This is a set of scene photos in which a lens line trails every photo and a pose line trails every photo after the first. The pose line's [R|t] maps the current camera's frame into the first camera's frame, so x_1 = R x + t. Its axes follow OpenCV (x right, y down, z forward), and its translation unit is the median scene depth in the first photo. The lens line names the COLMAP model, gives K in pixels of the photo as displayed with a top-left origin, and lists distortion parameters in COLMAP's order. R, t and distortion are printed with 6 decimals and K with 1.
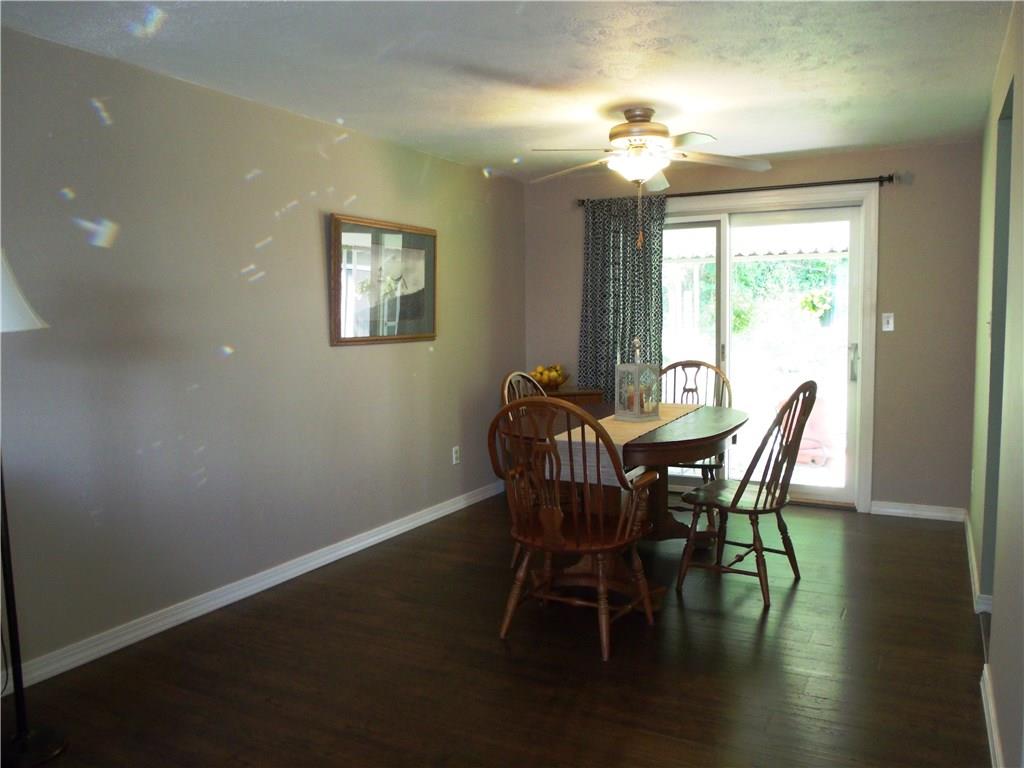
lens RADIAL K [[805.0, 0, 511.8], [0, 805.0, 384.7], [0, 0, 1]] dist [-0.026036, 0.007219]
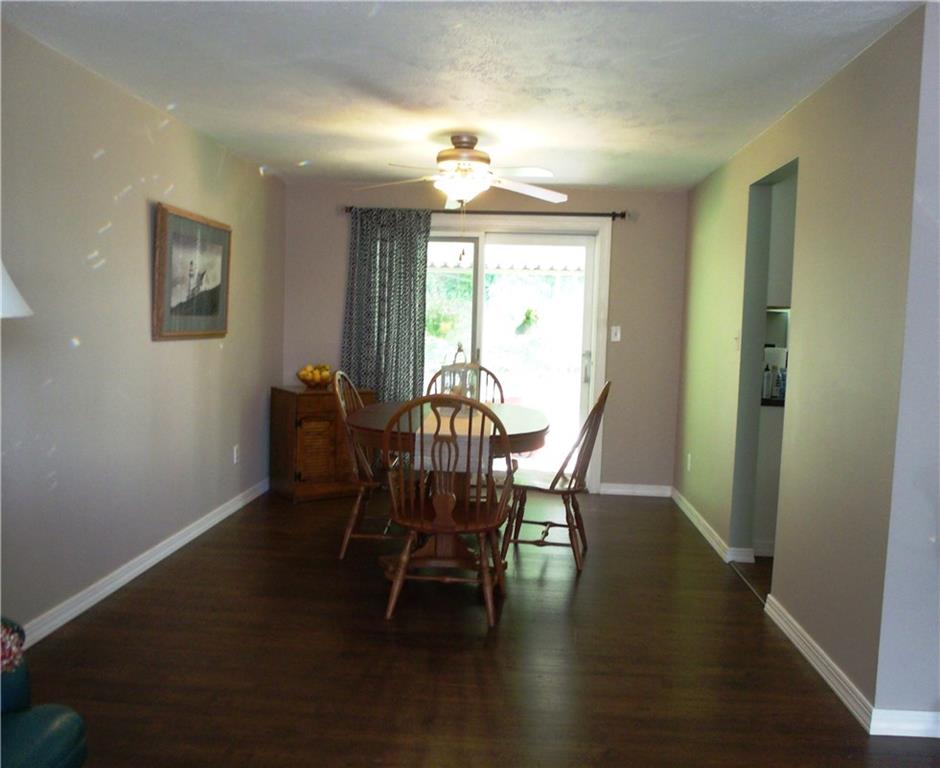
lens RADIAL K [[806.0, 0, 470.1], [0, 806.0, 381.3], [0, 0, 1]] dist [-0.000368, 0.006290]
pose [[0.916970, 0.009735, 0.398838, -0.215871], [-0.007180, 0.999943, -0.007898, 0.004119], [-0.398892, 0.004379, 0.916987, -0.022440]]
